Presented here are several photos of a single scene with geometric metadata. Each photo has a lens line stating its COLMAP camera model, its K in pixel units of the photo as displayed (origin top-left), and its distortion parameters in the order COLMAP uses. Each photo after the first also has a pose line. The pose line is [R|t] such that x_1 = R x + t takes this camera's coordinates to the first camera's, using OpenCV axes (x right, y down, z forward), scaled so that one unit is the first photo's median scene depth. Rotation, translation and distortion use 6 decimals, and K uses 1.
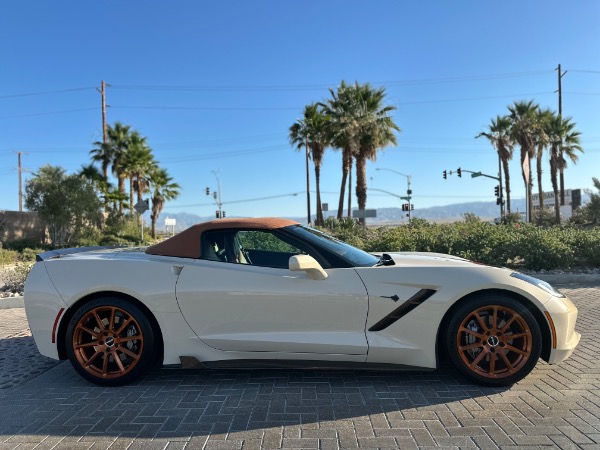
lens RADIAL K [[417.4, 0, 308.0], [0, 417.4, 223.9], [0, 0, 1]] dist [0.011705, -0.000100]
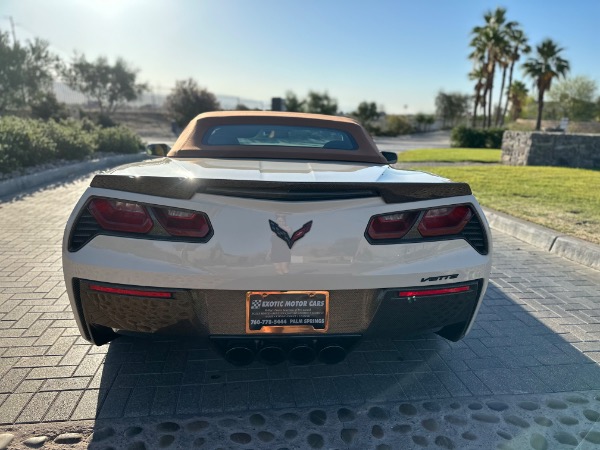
lens RADIAL K [[427.4, 0, 304.0], [0, 427.4, 227.1], [0, 0, 1]] dist [0.000976, -0.007593]
pose [[-0.133191, -0.226784, 0.964795, -0.090455], [-0.032680, 0.973944, 0.224423, 0.001287], [-0.990551, -0.001638, -0.137132, 0.101404]]
